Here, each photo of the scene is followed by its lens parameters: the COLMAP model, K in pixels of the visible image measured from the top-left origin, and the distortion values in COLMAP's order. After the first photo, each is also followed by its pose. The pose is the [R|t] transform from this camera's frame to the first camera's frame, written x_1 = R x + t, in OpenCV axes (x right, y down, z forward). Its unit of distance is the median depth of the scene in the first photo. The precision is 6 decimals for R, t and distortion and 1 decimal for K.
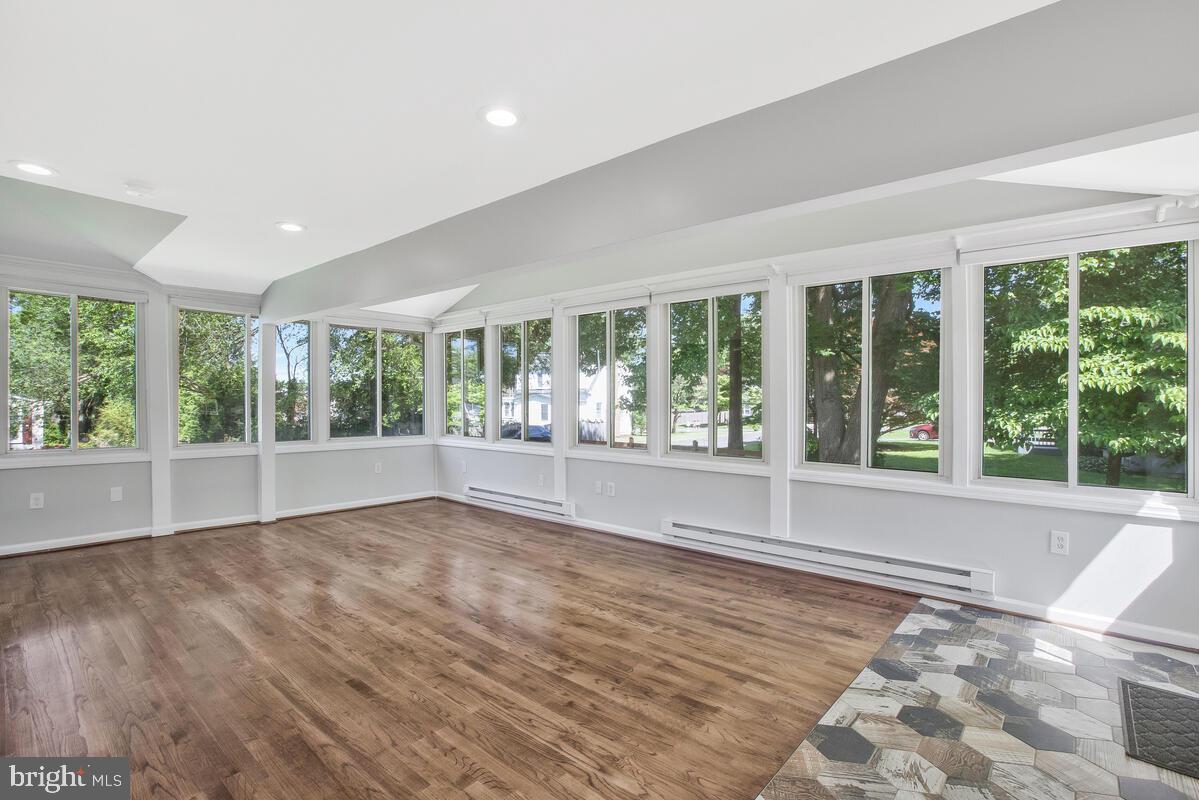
lens RADIAL K [[565.5, 0, 596.5], [0, 565.5, 402.0], [0, 0, 1]] dist [-0.038228, 0.012382]
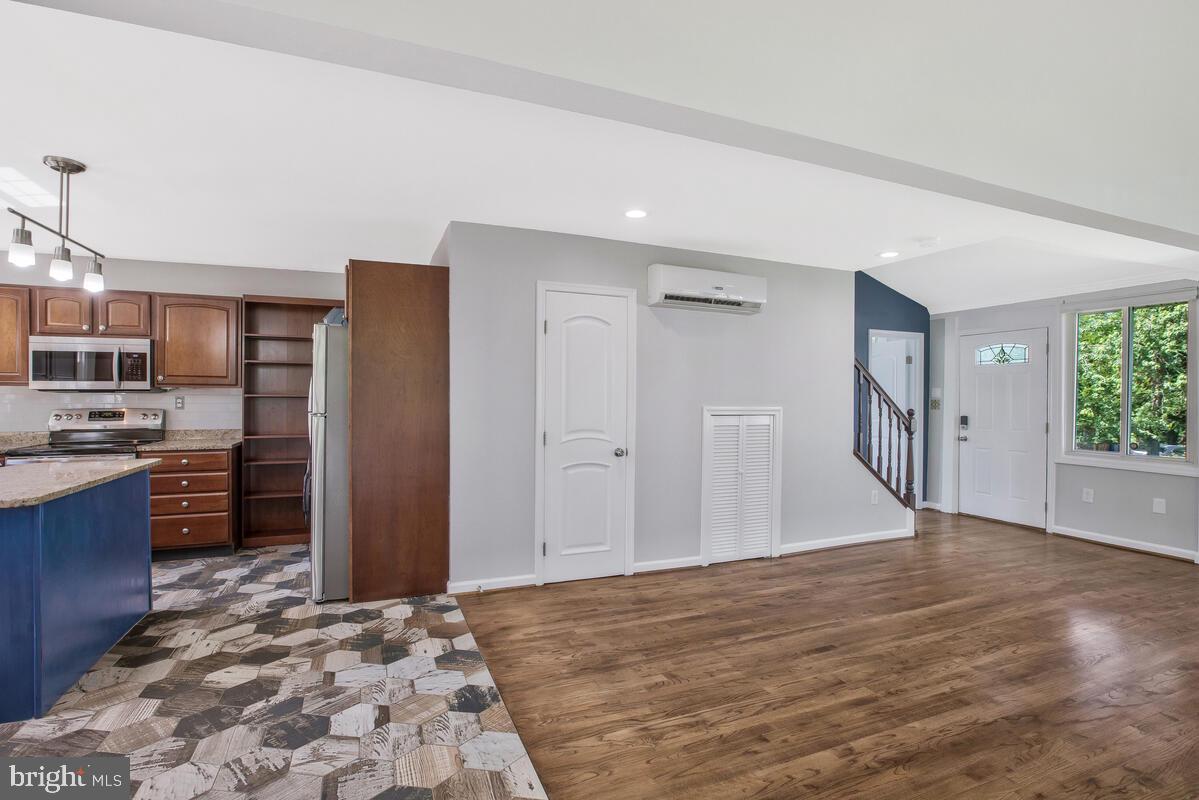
lens RADIAL K [[565.5, 0, 601.3], [0, 565.5, 394.6], [0, 0, 1]] dist [-0.038228, 0.012382]
pose [[-0.429782, -0.017054, -0.902772, 0.838531], [-0.016759, 0.999800, -0.010909, 0.001612], [0.902777, 0.010441, -0.429982, 1.091117]]
